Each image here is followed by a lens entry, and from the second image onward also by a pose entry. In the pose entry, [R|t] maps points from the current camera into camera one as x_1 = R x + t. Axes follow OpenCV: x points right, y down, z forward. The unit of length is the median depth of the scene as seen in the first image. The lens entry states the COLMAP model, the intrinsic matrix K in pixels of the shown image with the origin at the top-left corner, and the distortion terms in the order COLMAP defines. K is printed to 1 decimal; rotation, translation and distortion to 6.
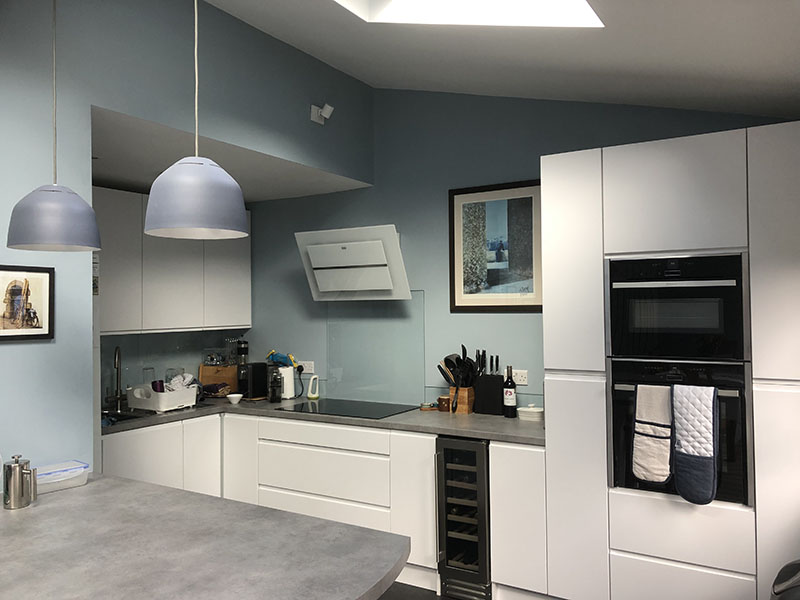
lens RADIAL K [[651.7, 0, 400.4], [0, 651.7, 298.5], [0, 0, 1]] dist [0.030122, -0.026905]
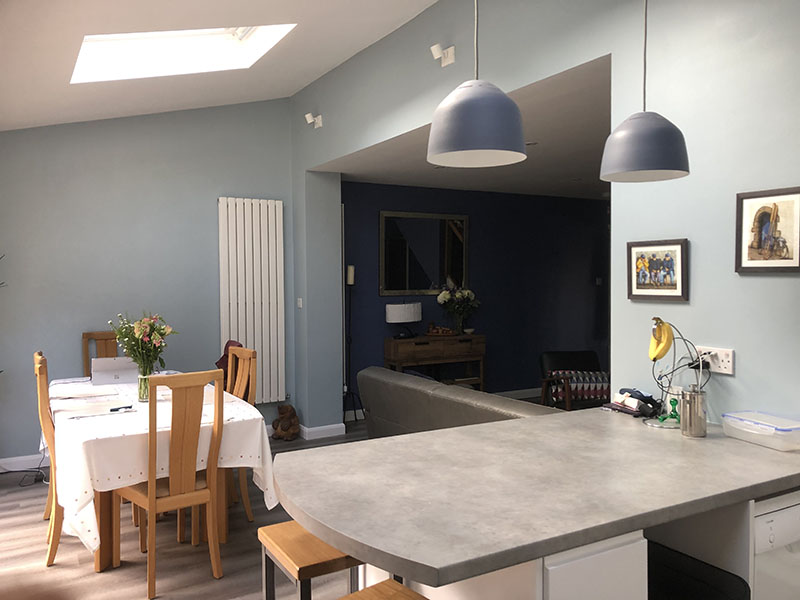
lens RADIAL K [[651.7, 0, 399.5], [0, 651.7, 297.7], [0, 0, 1]] dist [0.030122, -0.026905]
pose [[-0.456457, 0.042095, -0.888749, 0.588229], [0.015097, 0.999103, 0.039568, 0.070803], [0.889617, 0.004643, -0.456683, 1.248701]]
